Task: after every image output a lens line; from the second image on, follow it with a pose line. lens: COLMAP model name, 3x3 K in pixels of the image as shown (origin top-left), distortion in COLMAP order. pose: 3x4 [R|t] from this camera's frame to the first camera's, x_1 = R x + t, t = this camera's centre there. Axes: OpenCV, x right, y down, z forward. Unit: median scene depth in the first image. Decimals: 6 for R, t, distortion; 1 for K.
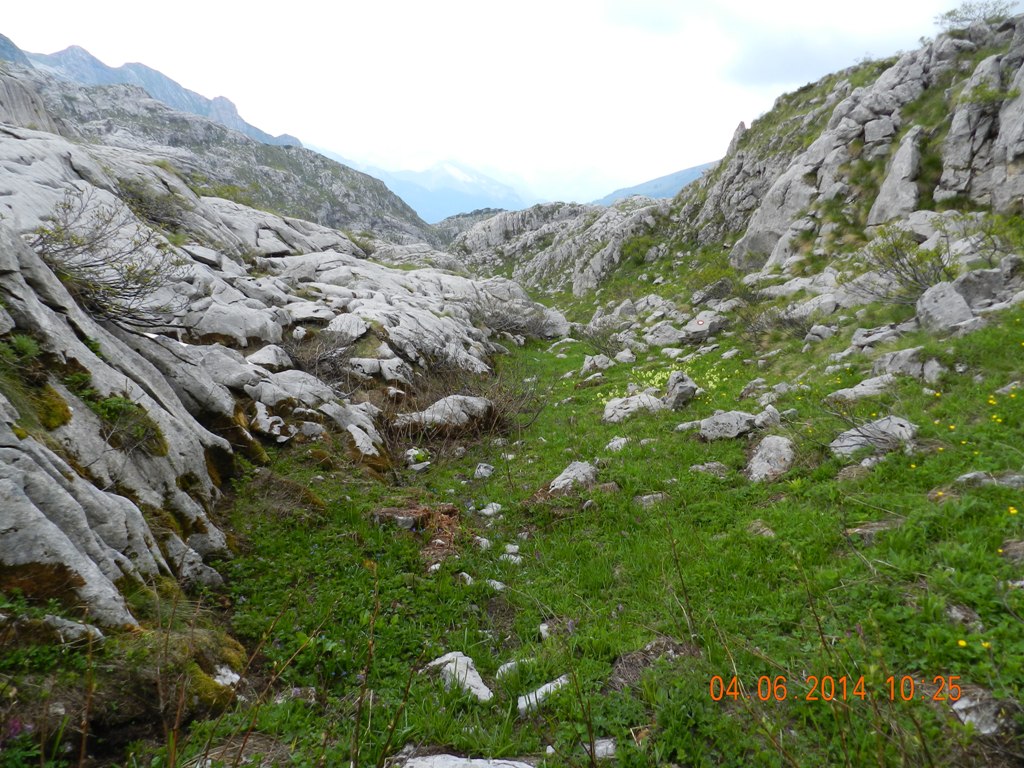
lens RADIAL K [[681.6, 0, 512.9], [0, 681.6, 385.5], [0, 0, 1]] dist [-0.000507, -0.004625]
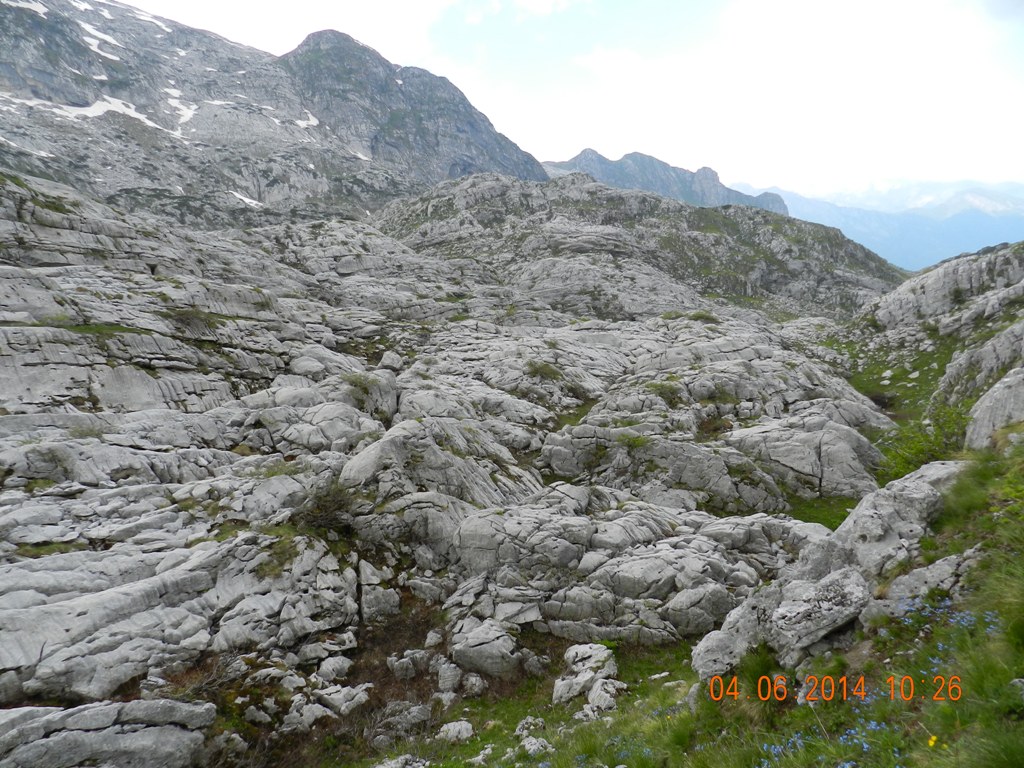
lens RADIAL K [[681.6, 0, 512.0], [0, 681.6, 383.4], [0, 0, 1]] dist [-0.000507, -0.004625]
pose [[0.774917, 0.007111, -0.632023, 0.035954], [-0.060162, 0.996227, -0.062554, -0.039656], [0.629193, 0.086498, 0.772421, 0.135729]]
